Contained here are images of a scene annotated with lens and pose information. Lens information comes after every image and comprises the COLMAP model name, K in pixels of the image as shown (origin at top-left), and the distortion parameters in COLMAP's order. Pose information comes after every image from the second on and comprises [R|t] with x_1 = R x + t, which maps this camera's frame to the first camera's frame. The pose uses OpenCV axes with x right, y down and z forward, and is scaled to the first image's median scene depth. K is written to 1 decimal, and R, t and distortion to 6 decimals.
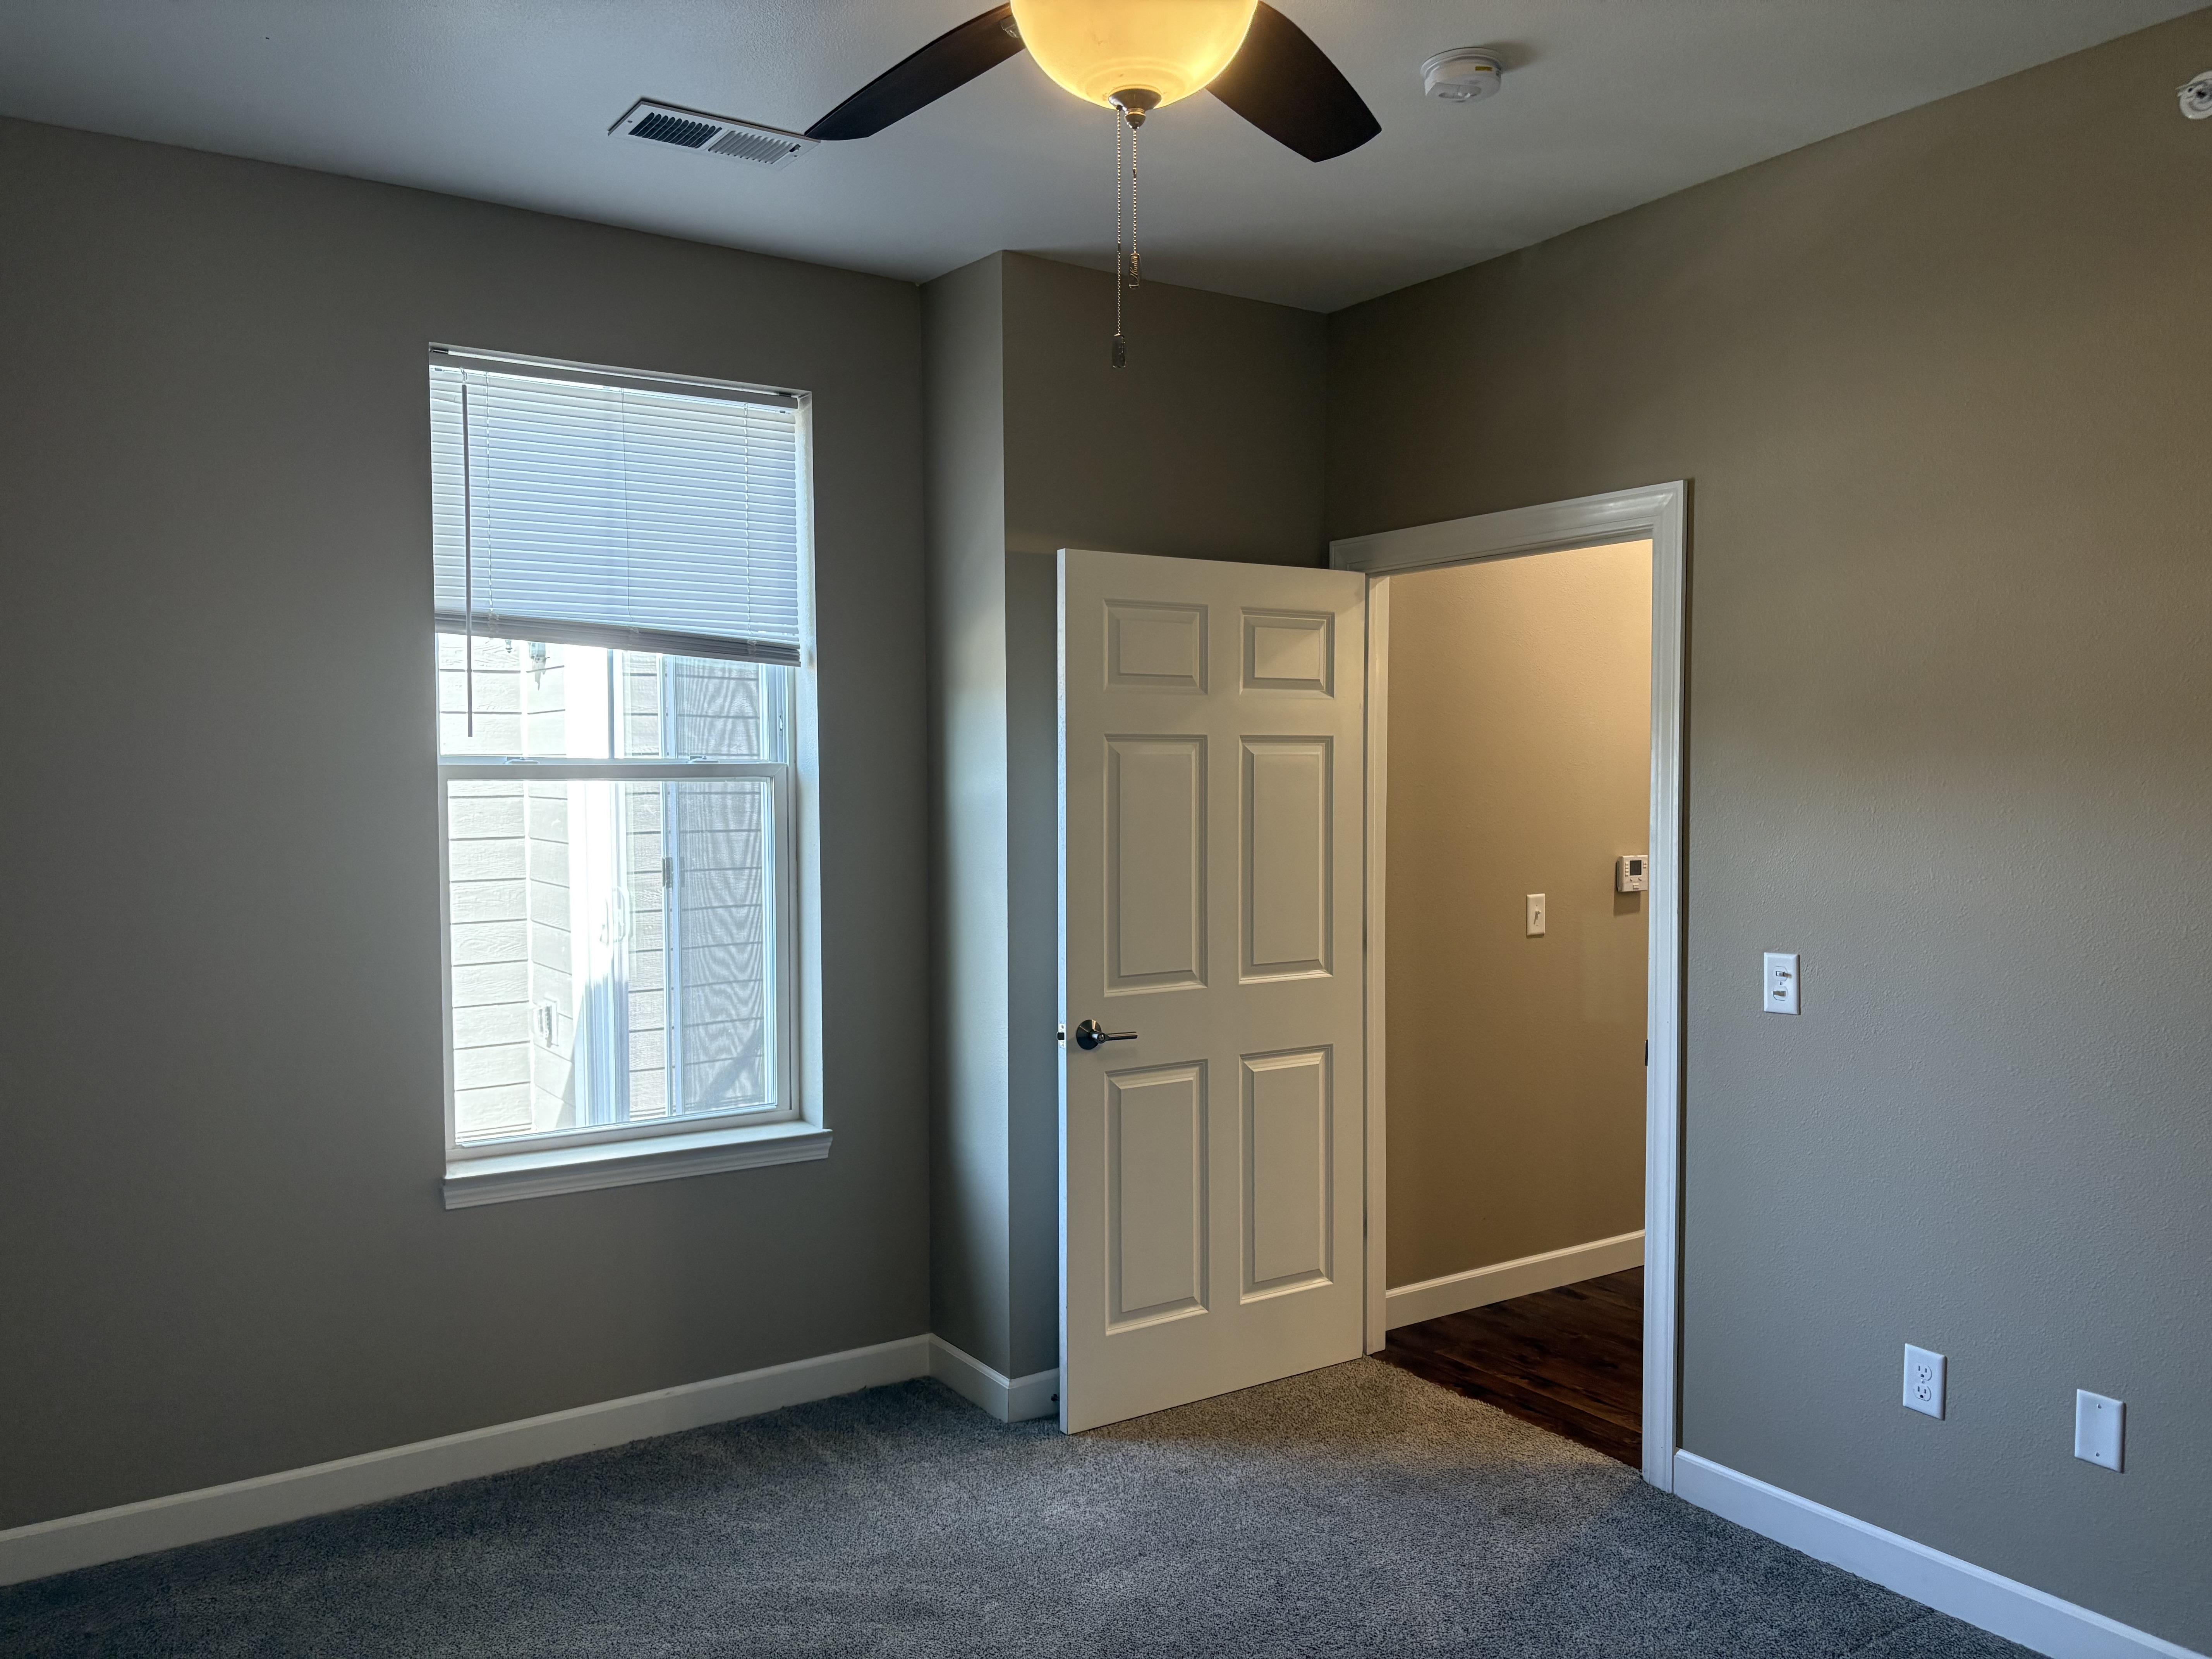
lens RADIAL K [[1666.6, 0, 1104.9], [0, 1666.6, 838.7], [0, 0, 1]] dist [0.055627, -0.057876]
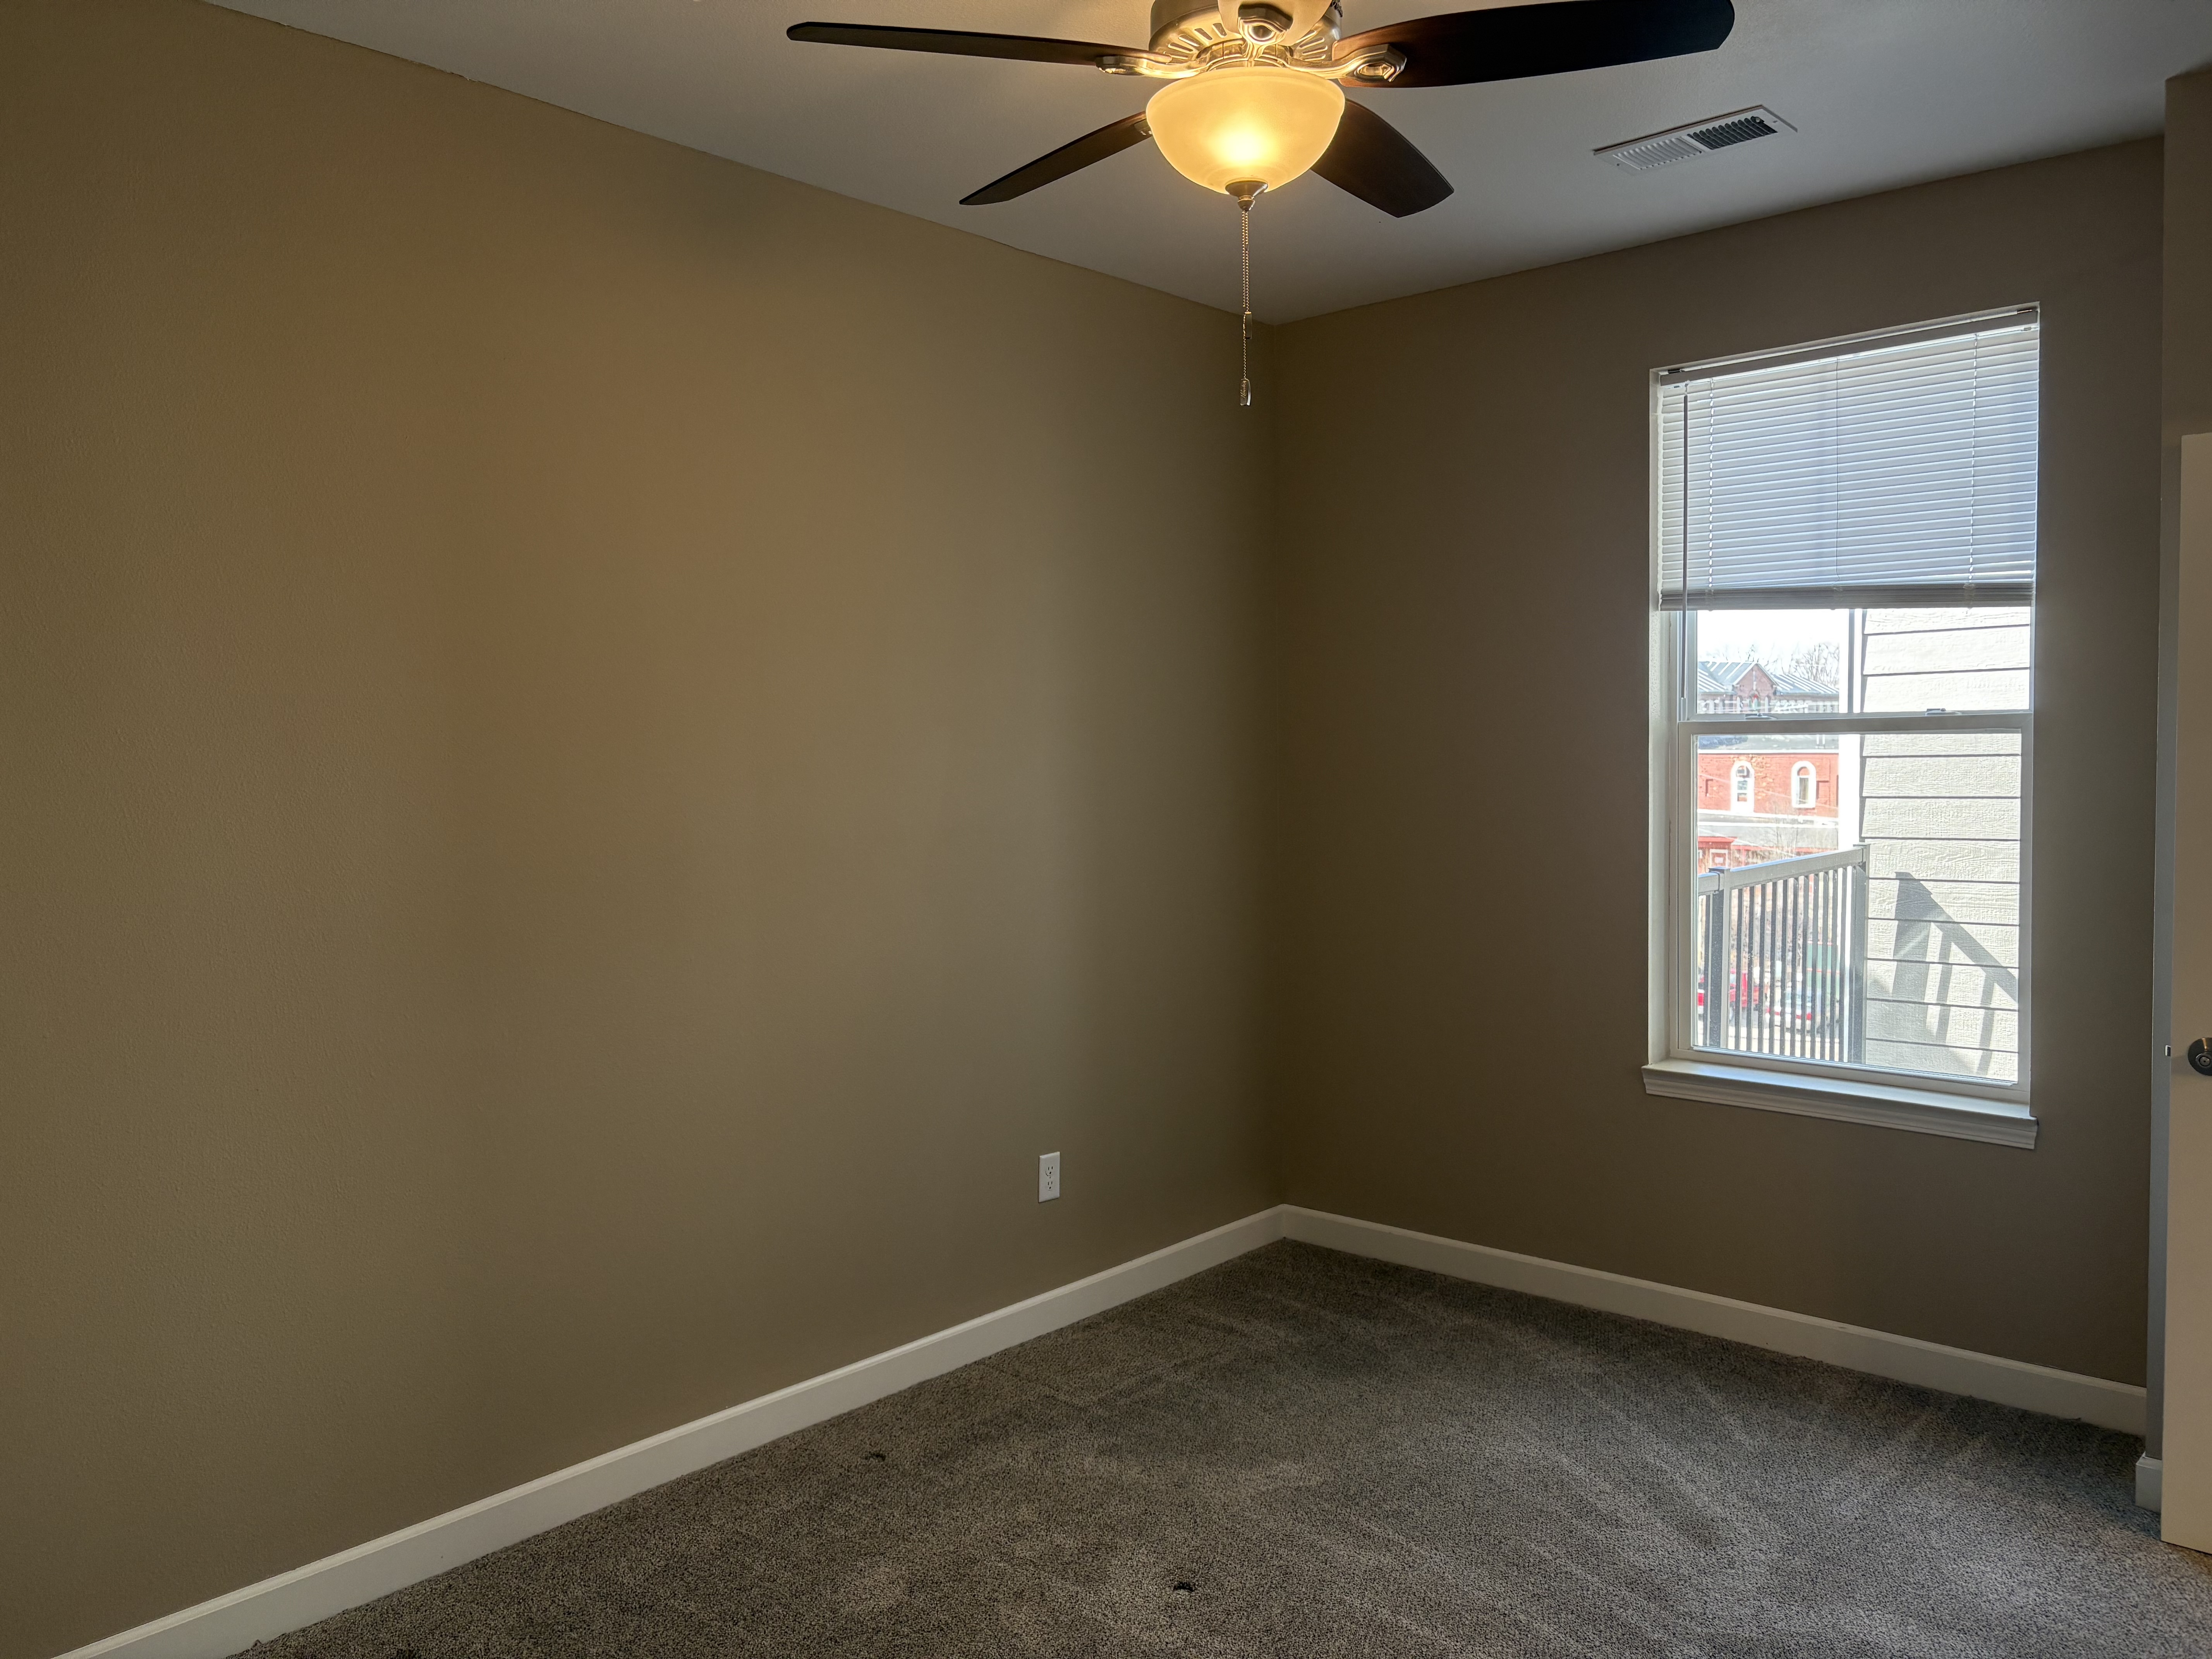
lens RADIAL K [[1666.6, 0, 1108.9], [0, 1666.6, 830.7], [0, 0, 1]] dist [0.055627, -0.057876]
pose [[0.261686, 0.050233, -0.963845, 0.626795], [-0.030816, 0.998570, 0.043676, -0.006510], [0.964661, 0.018272, 0.262860, 0.298301]]
